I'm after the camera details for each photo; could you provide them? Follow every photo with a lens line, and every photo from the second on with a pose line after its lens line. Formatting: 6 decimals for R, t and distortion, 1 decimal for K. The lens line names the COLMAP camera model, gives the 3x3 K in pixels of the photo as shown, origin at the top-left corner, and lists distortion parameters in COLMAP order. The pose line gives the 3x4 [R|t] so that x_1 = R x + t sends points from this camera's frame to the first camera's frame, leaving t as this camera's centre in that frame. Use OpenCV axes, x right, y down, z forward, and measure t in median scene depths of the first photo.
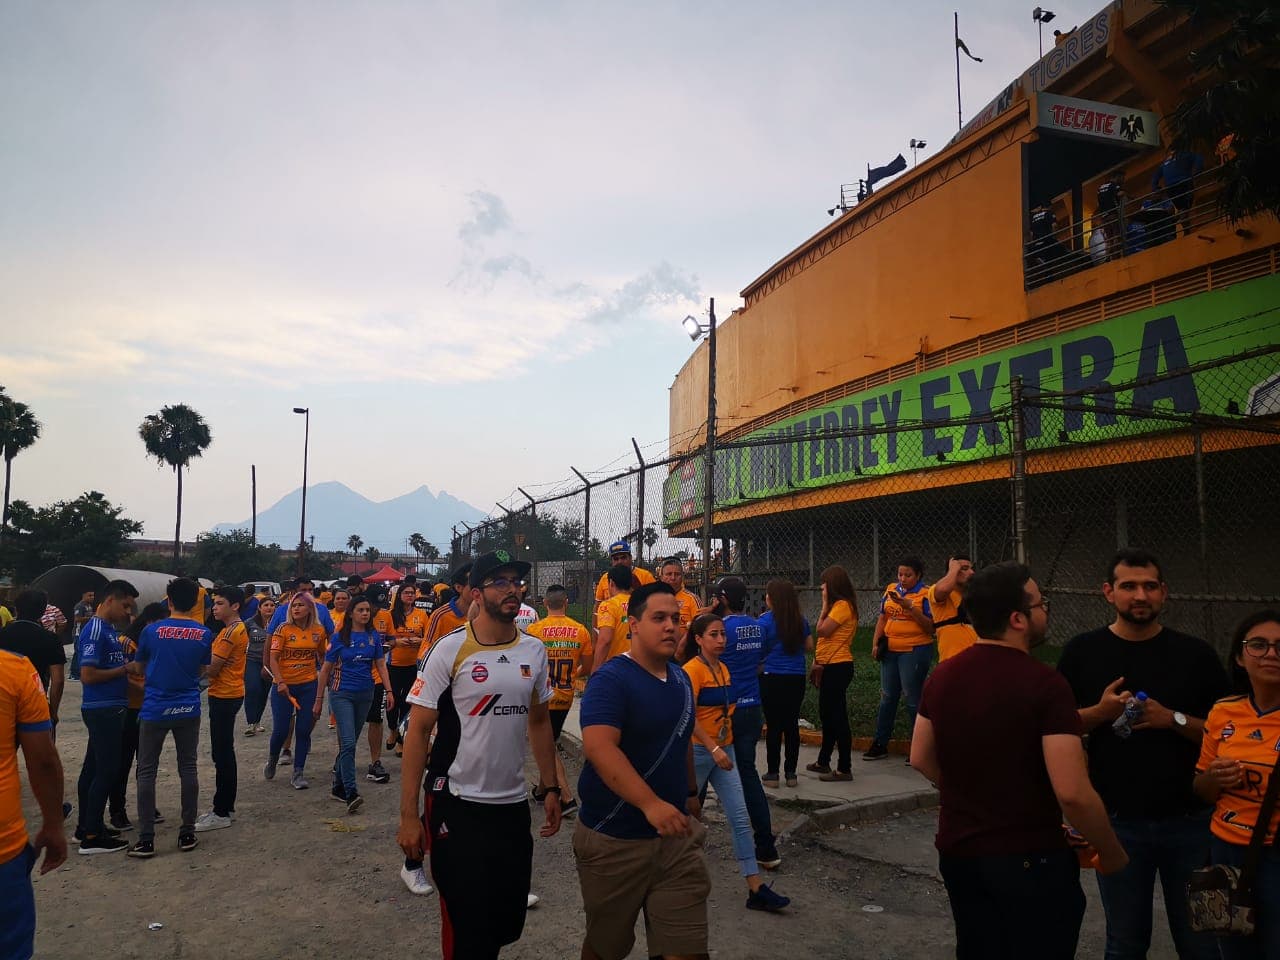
lens RADIAL K [[919.7, 0, 640.0], [0, 919.7, 480.0], [0, 0, 1]] dist [0.001228, 0.001002]
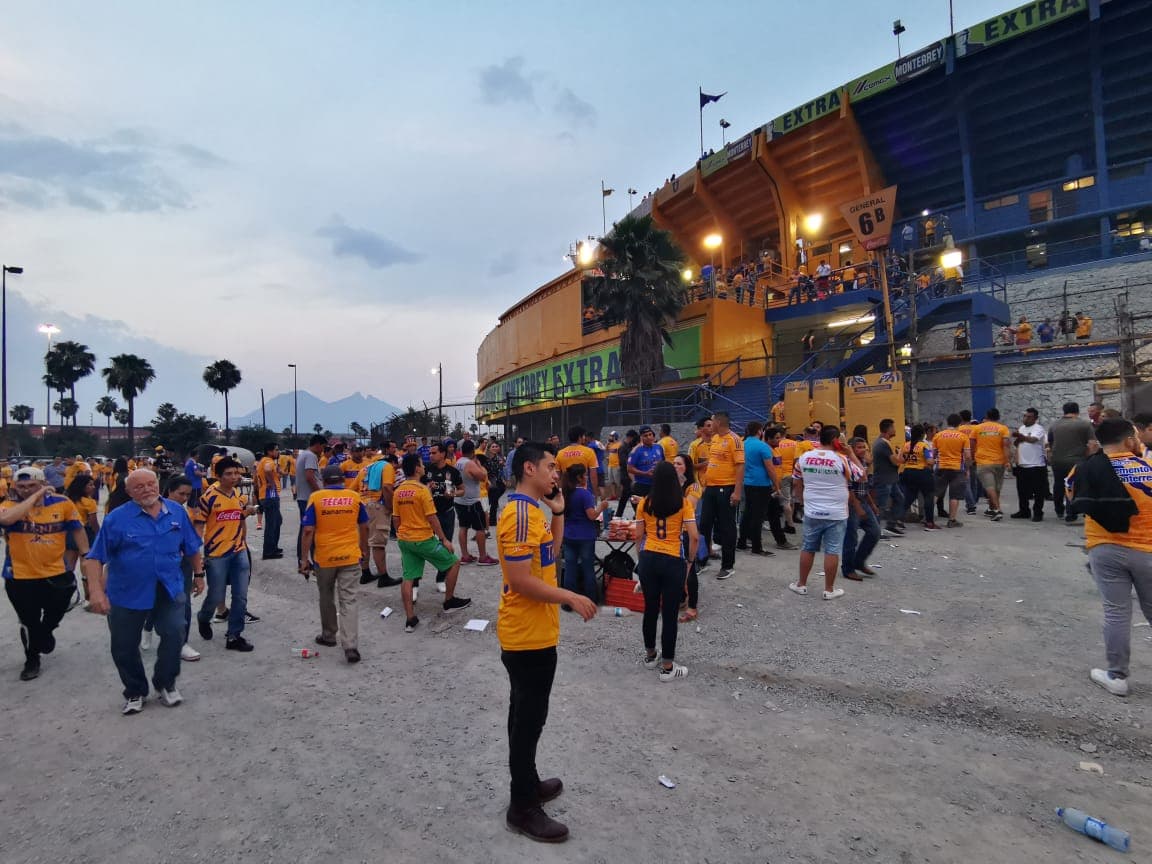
lens RADIAL K [[565.2, 0, 576.0], [0, 565.2, 432.0], [0, 0, 1]] dist [0.000614, 0.000061]
pose [[0.990581, -0.022485, 0.135066, 0.096489], [0.010728, 0.996137, 0.087152, -0.039013], [-0.136504, -0.084882, 0.986996, -0.400928]]
